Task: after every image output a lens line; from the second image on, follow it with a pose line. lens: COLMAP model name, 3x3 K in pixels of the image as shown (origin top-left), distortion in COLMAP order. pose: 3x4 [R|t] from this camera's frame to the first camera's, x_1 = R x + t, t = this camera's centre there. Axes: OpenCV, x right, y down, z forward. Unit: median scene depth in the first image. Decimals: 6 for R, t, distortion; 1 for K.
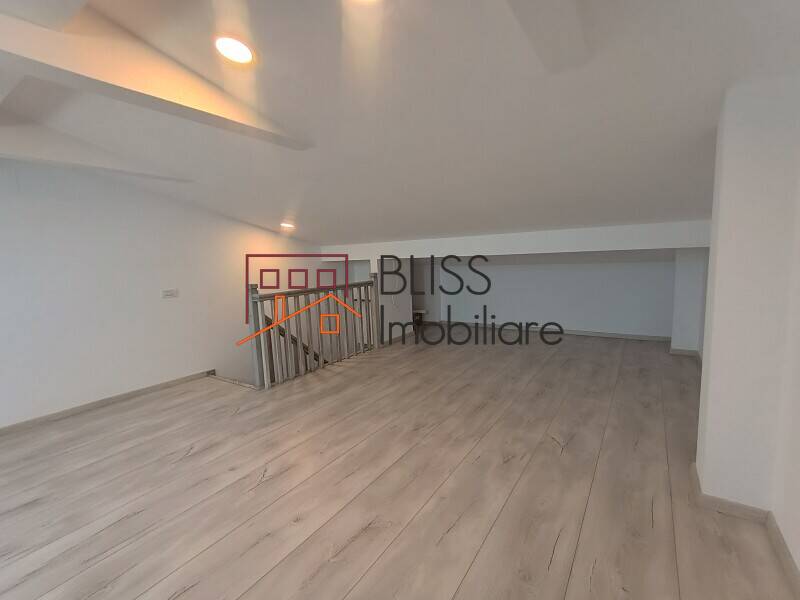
lens RADIAL K [[362.7, 0, 400.0], [0, 362.7, 300.0], [0, 0, 1]] dist [-0.000347, -0.000131]
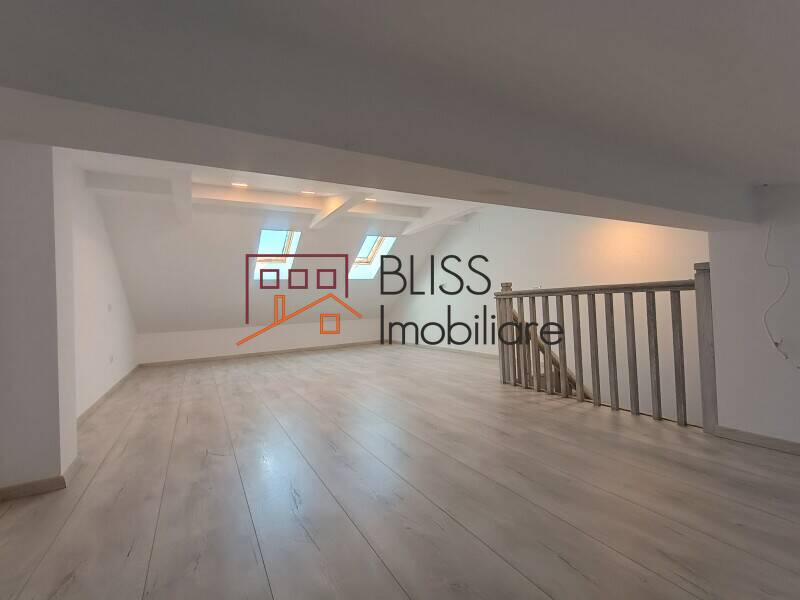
lens RADIAL K [[362.7, 0, 400.0], [0, 362.7, 300.0], [0, 0, 1]] dist [-0.000347, -0.000131]
pose [[-0.443129, 0.055954, -0.894710, 0.673967], [-0.046832, 0.995242, 0.085436, -0.065566], [0.895234, 0.079760, -0.438400, 1.171915]]
